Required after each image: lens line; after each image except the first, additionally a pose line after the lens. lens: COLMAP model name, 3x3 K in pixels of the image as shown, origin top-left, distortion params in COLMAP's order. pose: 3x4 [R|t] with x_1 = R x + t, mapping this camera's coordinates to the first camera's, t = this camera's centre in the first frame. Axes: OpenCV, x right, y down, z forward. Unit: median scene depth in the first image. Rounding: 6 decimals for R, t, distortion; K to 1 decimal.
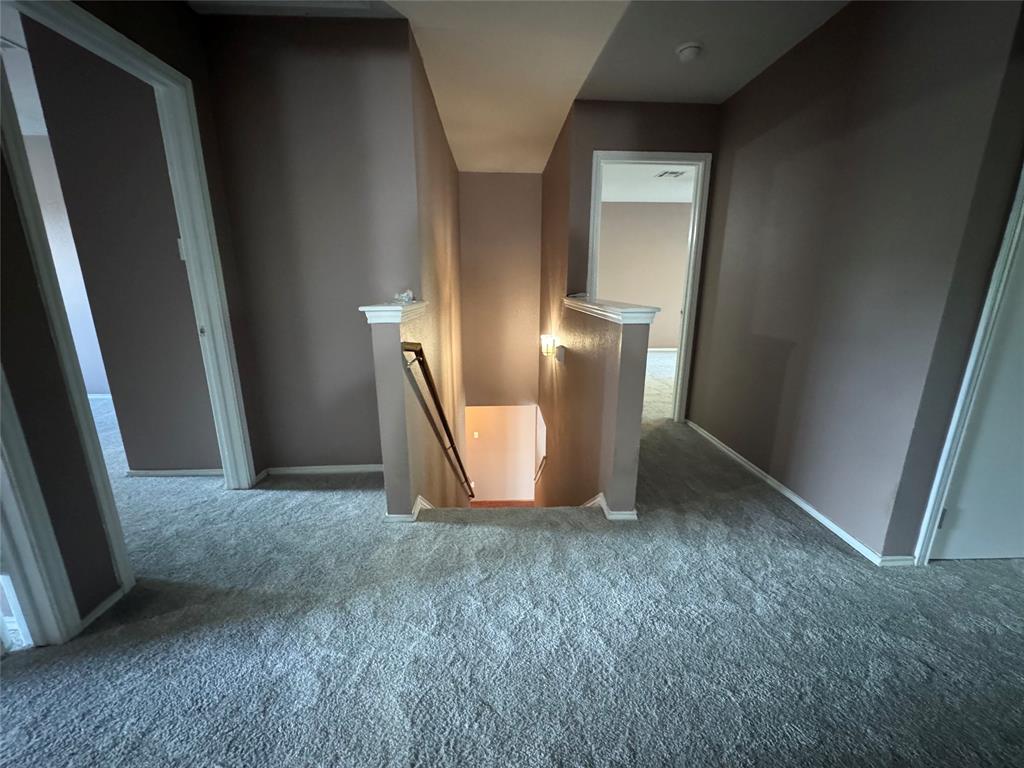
lens RADIAL K [[410.5, 0, 511.4], [0, 410.5, 385.3], [0, 0, 1]] dist [-0.008230, 0.000362]
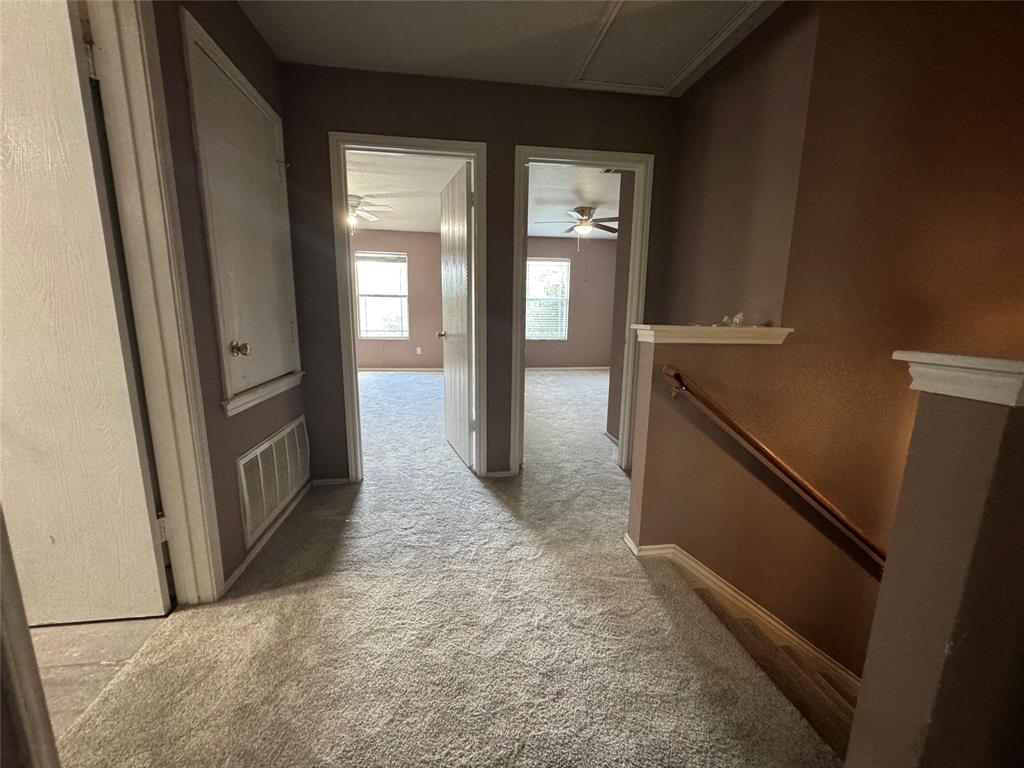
lens RADIAL K [[410.5, 0, 511.4], [0, 410.5, 385.3], [0, 0, 1]] dist [-0.008230, 0.000362]
pose [[0.107258, 0.179305, -0.977929, 0.625476], [-0.256927, 0.955192, 0.146957, -0.109865], [0.960460, 0.235494, 0.148520, 0.547933]]
